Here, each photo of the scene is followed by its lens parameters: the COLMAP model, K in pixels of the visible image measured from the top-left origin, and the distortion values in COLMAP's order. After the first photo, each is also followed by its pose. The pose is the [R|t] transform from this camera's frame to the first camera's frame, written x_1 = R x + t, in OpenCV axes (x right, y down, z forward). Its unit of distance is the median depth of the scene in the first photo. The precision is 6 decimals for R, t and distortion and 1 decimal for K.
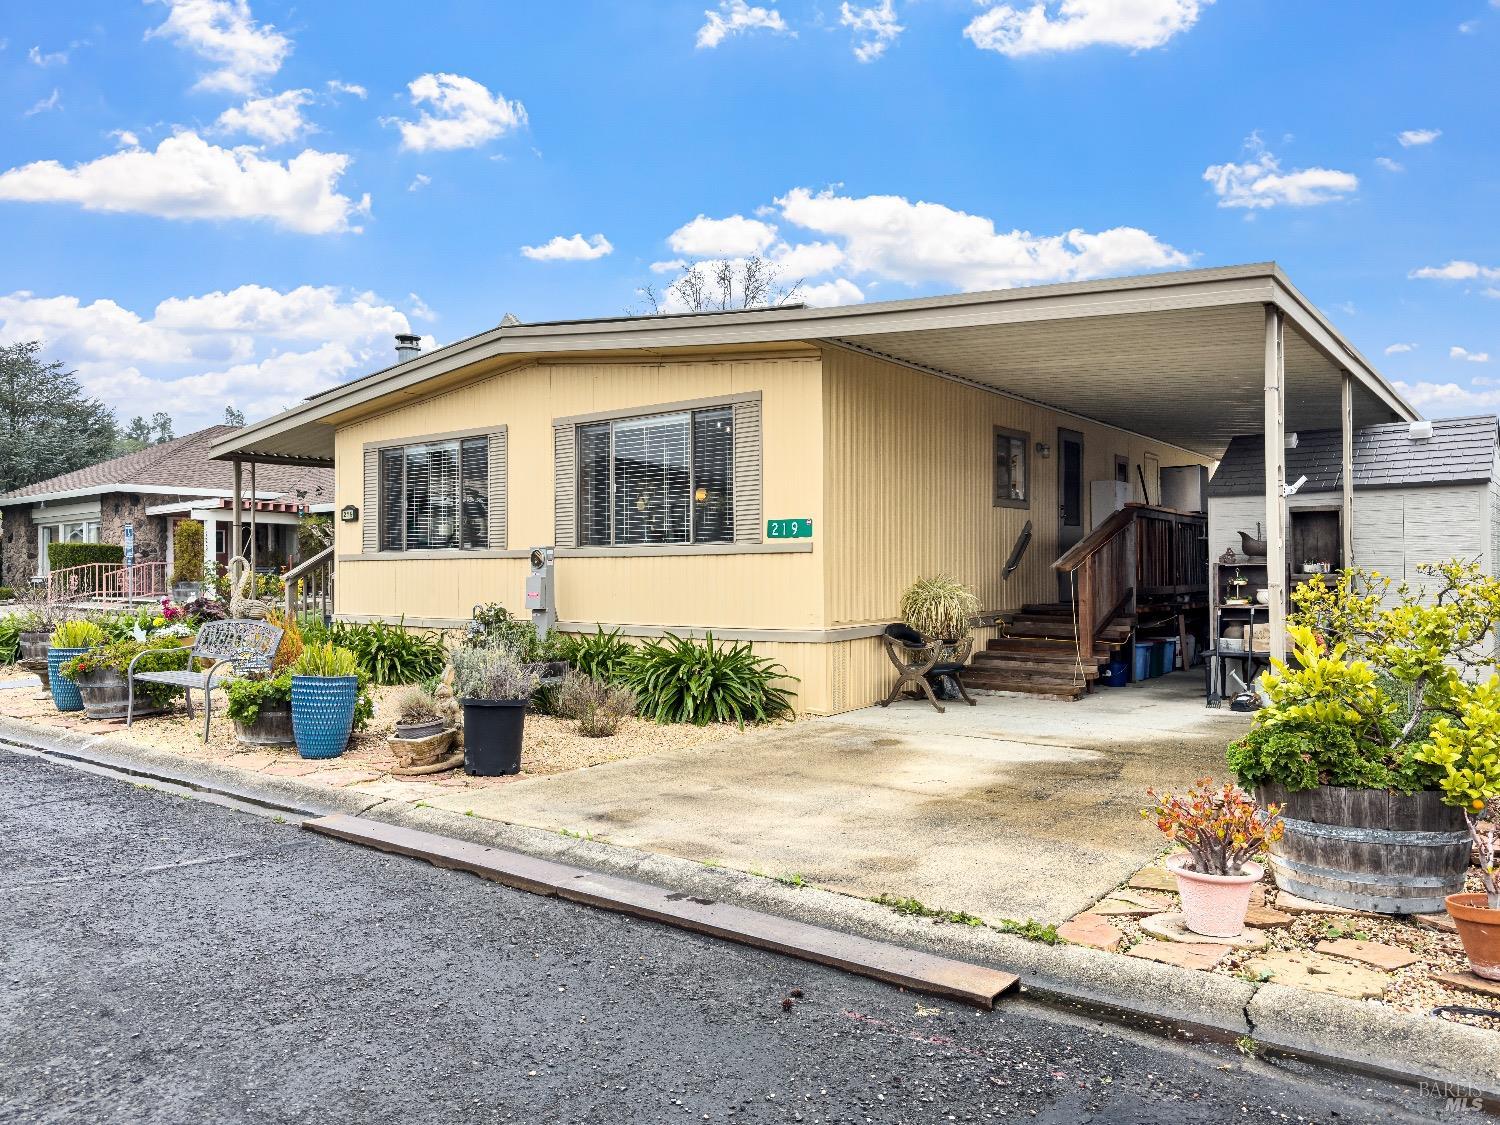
lens RADIAL K [[1044.6, 0, 755.0], [0, 1044.6, 566.9], [0, 0, 1]] dist [0.014589, -0.018526]
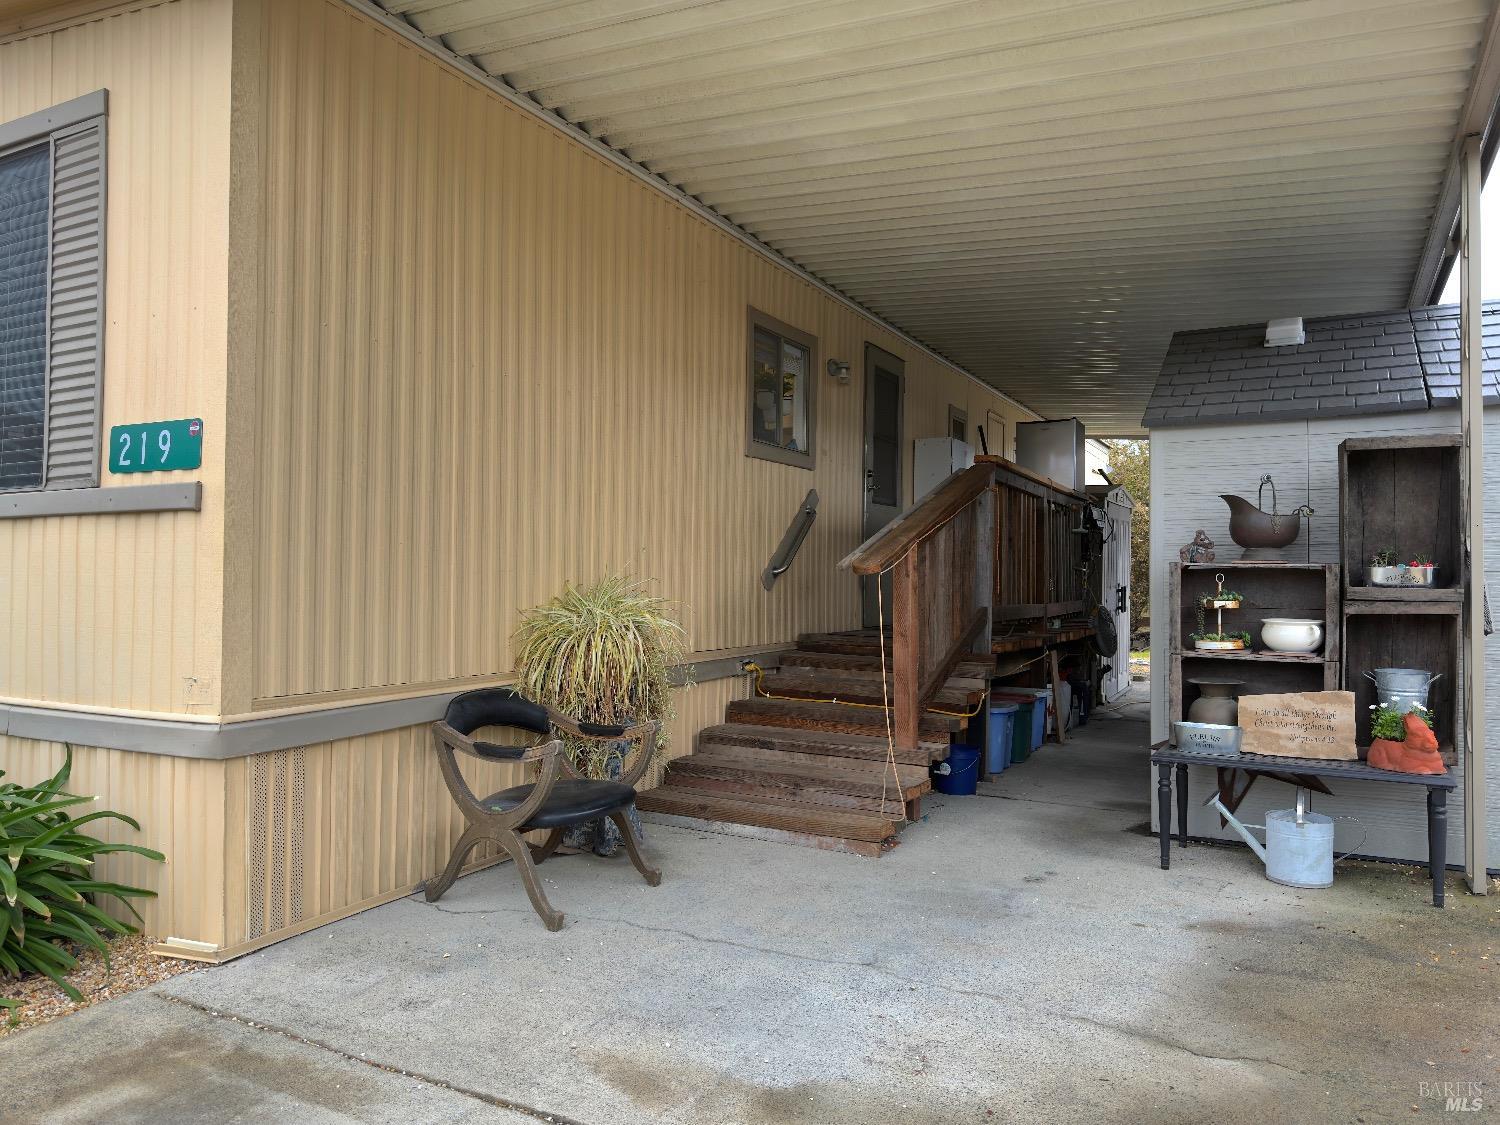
lens RADIAL K [[1044.6, 0, 748.5], [0, 1044.6, 563.6], [0, 0, 1]] dist [0.014589, -0.018526]
pose [[0.986743, 0.017380, 0.161356, 0.151741], [-0.015900, 0.999819, -0.010456, 0.004594], [-0.161508, 0.007752, 0.986841, 0.491579]]
